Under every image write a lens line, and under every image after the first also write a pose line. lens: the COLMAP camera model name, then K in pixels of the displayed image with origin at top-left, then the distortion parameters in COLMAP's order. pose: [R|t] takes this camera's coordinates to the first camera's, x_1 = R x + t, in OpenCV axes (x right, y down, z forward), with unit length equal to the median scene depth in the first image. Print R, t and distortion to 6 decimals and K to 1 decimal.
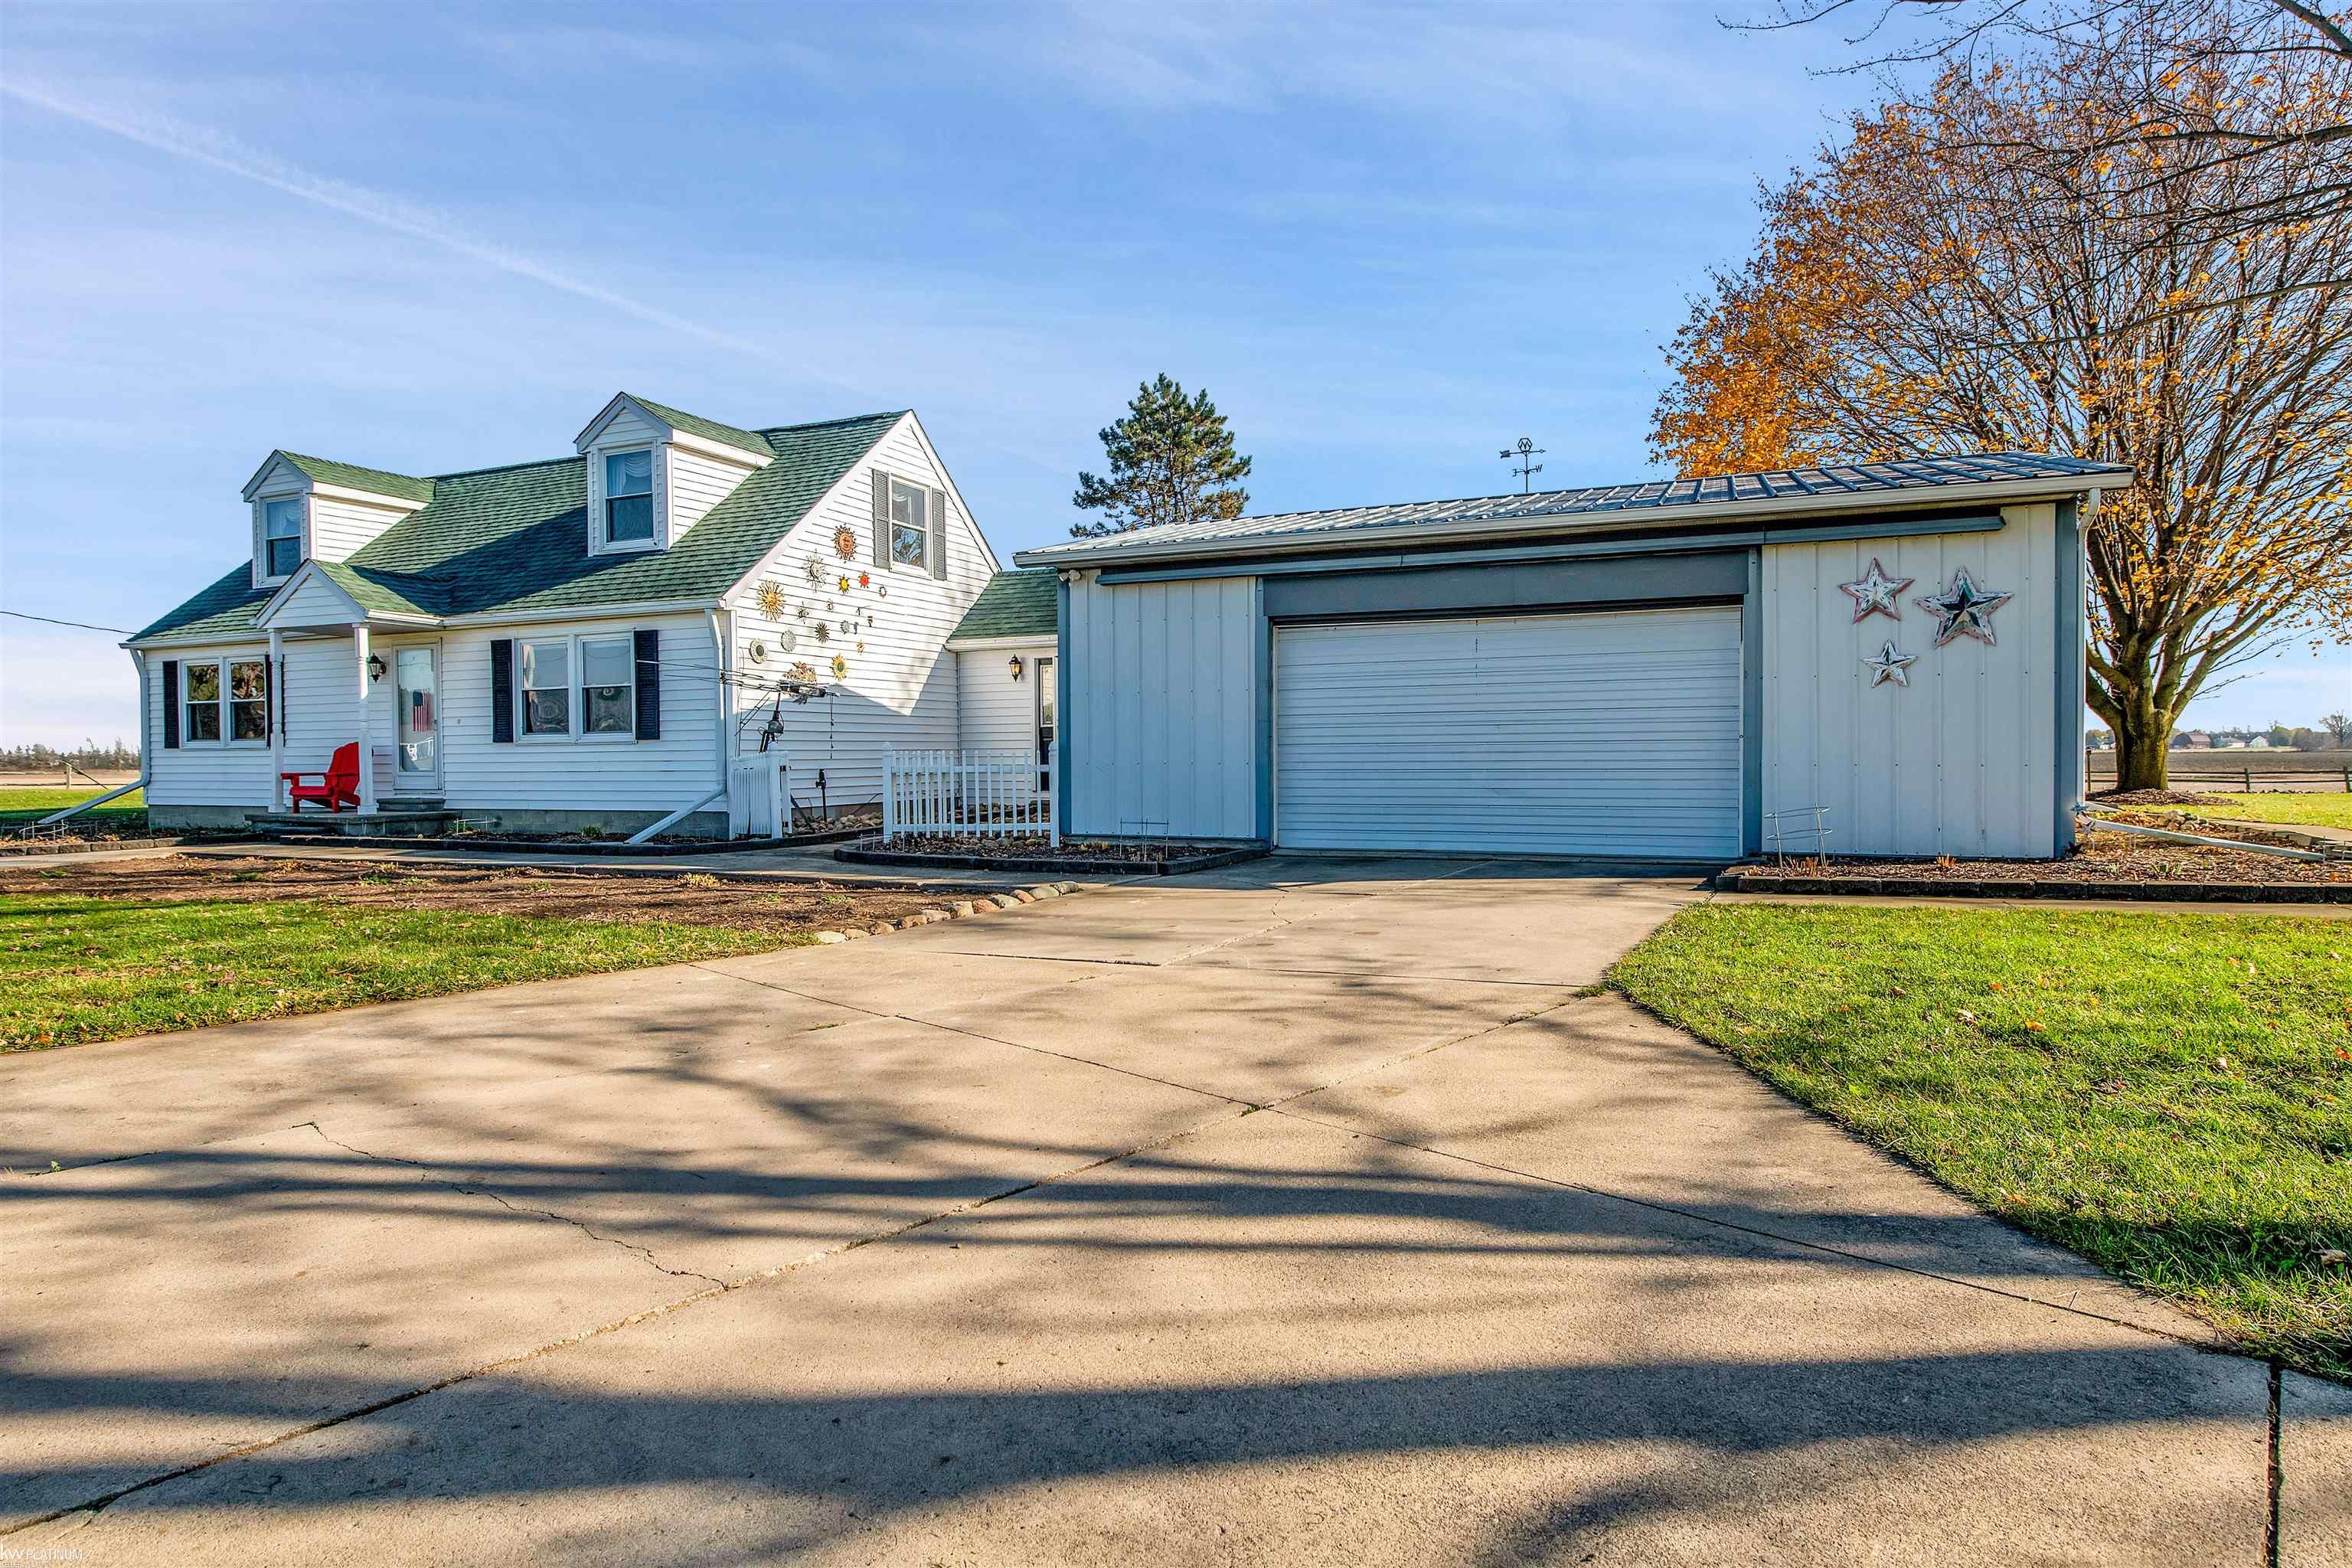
lens RADIAL K [[959.0, 0, 1176.3], [0, 959.0, 793.6], [0, 0, 1]] dist [-0.012057, 0.000004]
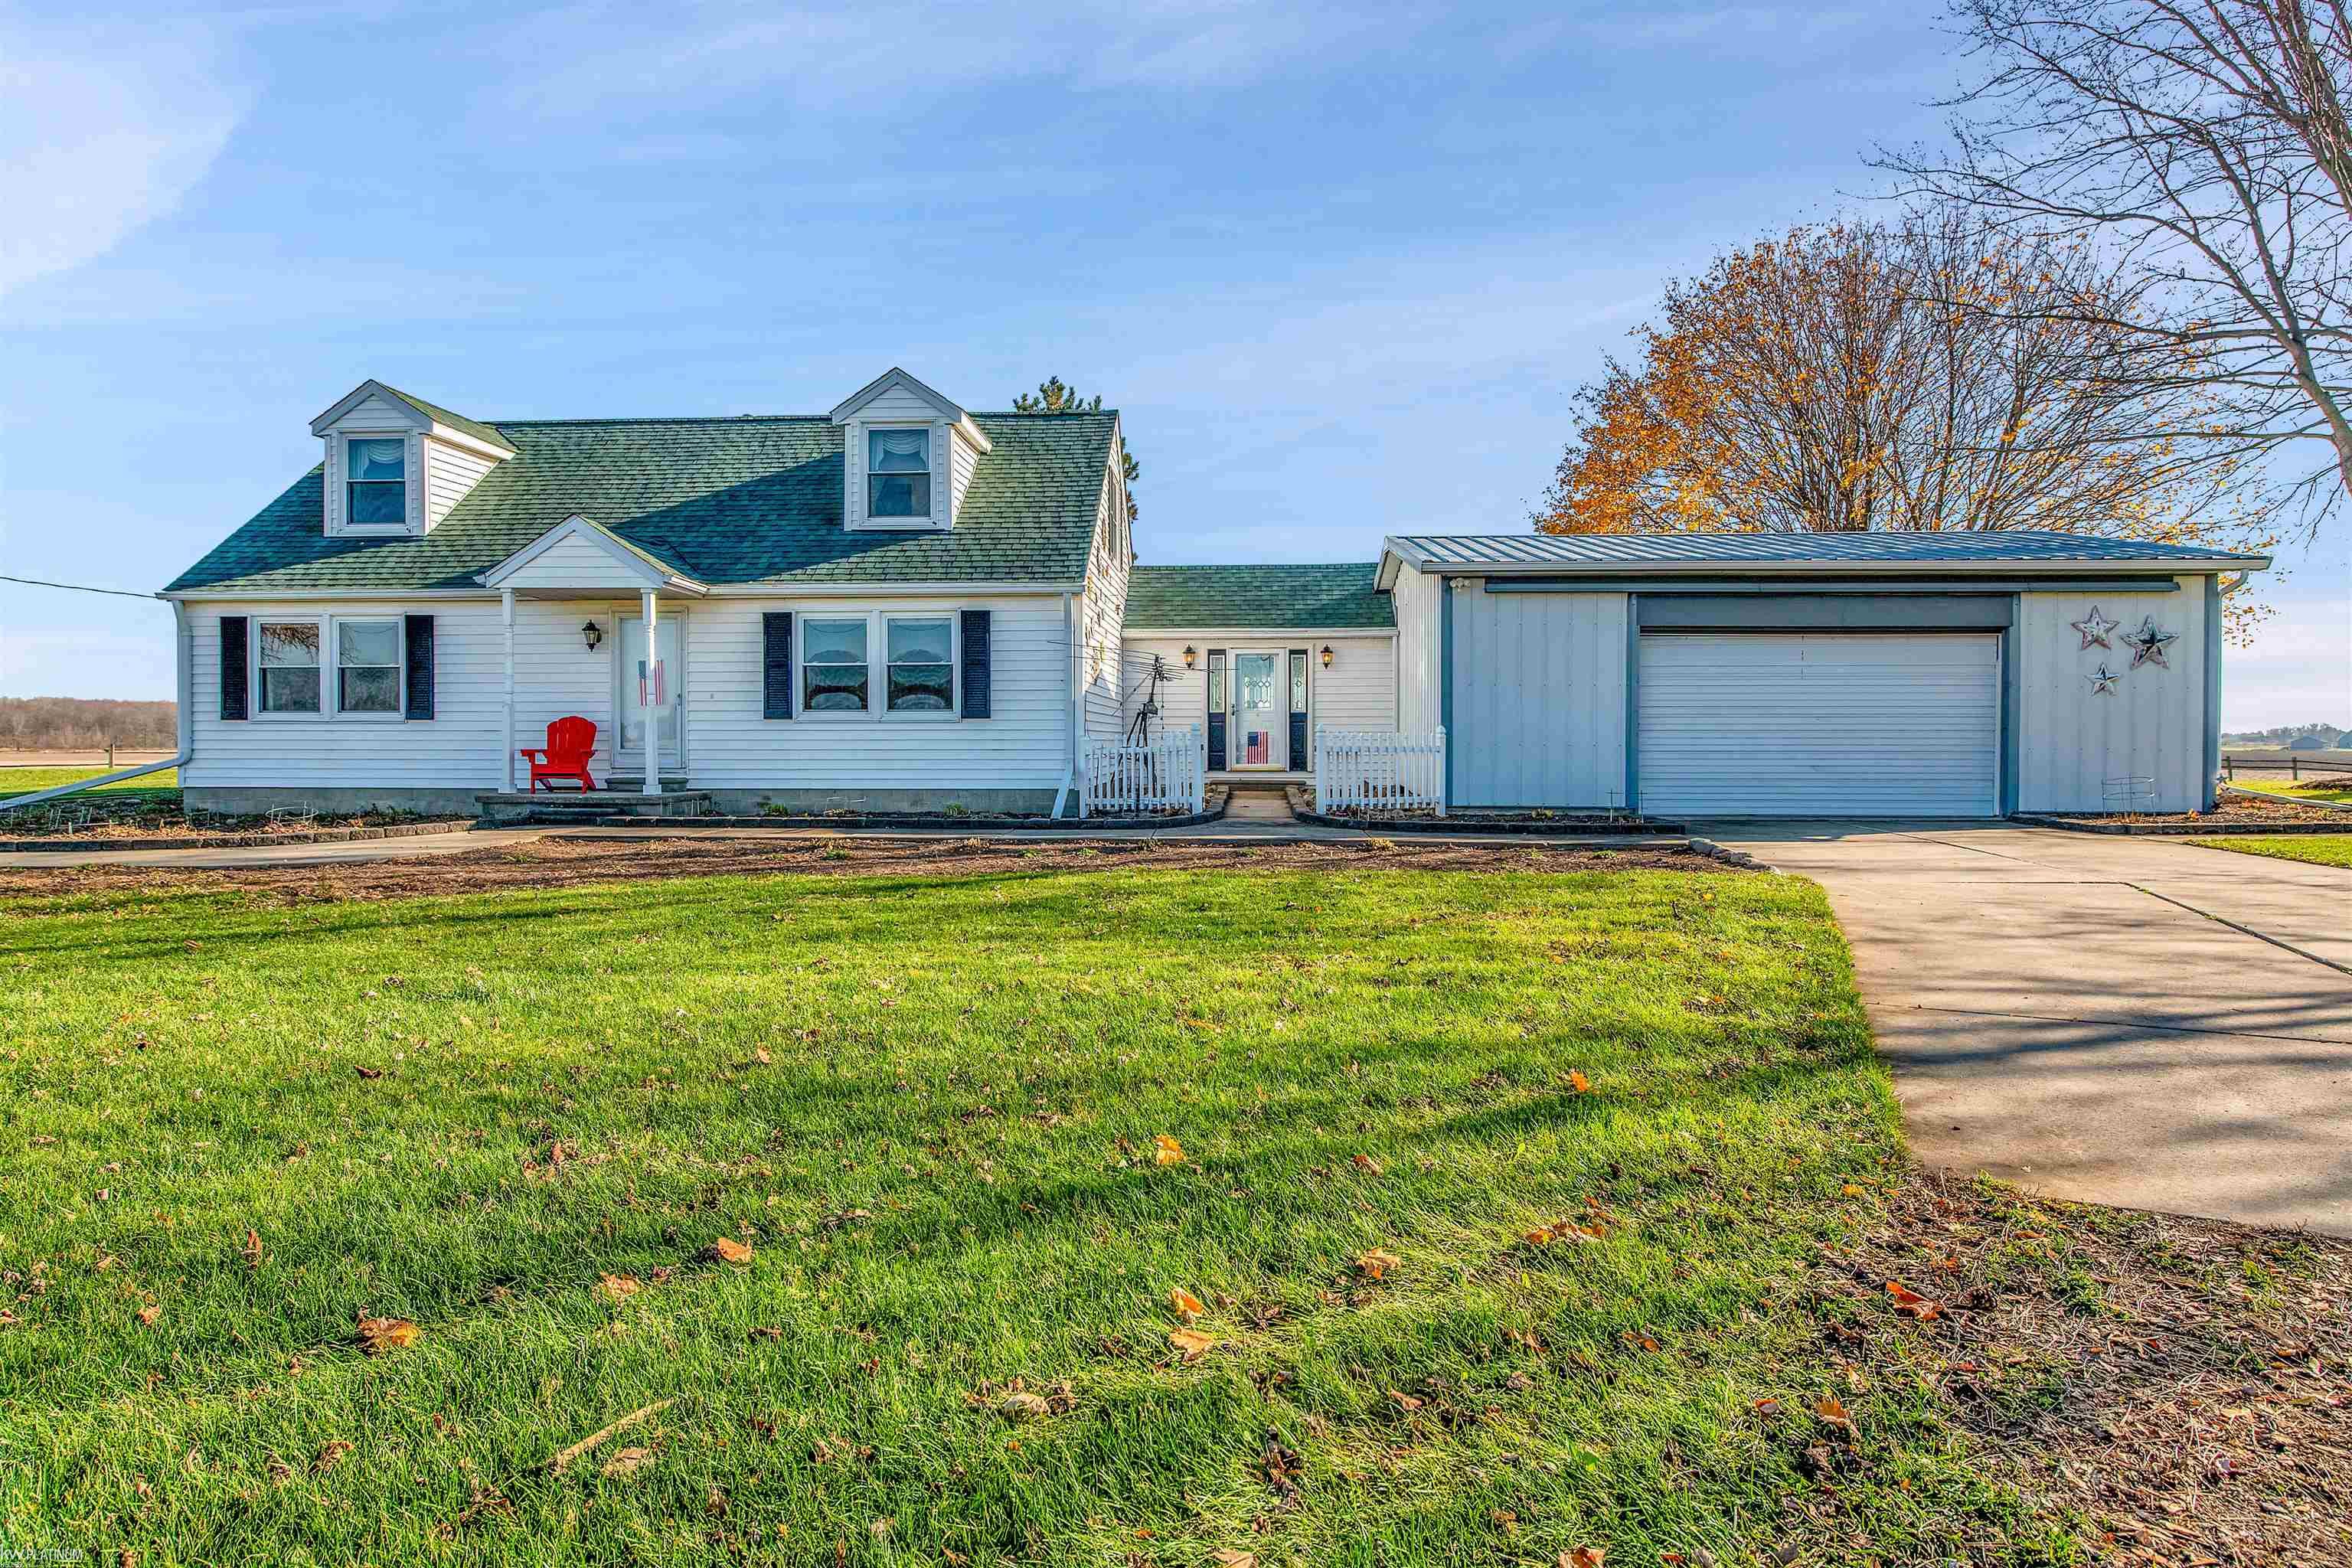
lens RADIAL K [[915.6, 0, 1168.0], [0, 915.6, 764.6], [0, 0, 1]] dist [-0.011850, -0.000311]
pose [[0.967655, 0.001175, 0.252275, -0.570531], [0.002493, 0.999896, -0.014219, 0.005568], [-0.252265, 0.014388, 0.967551, 0.018088]]
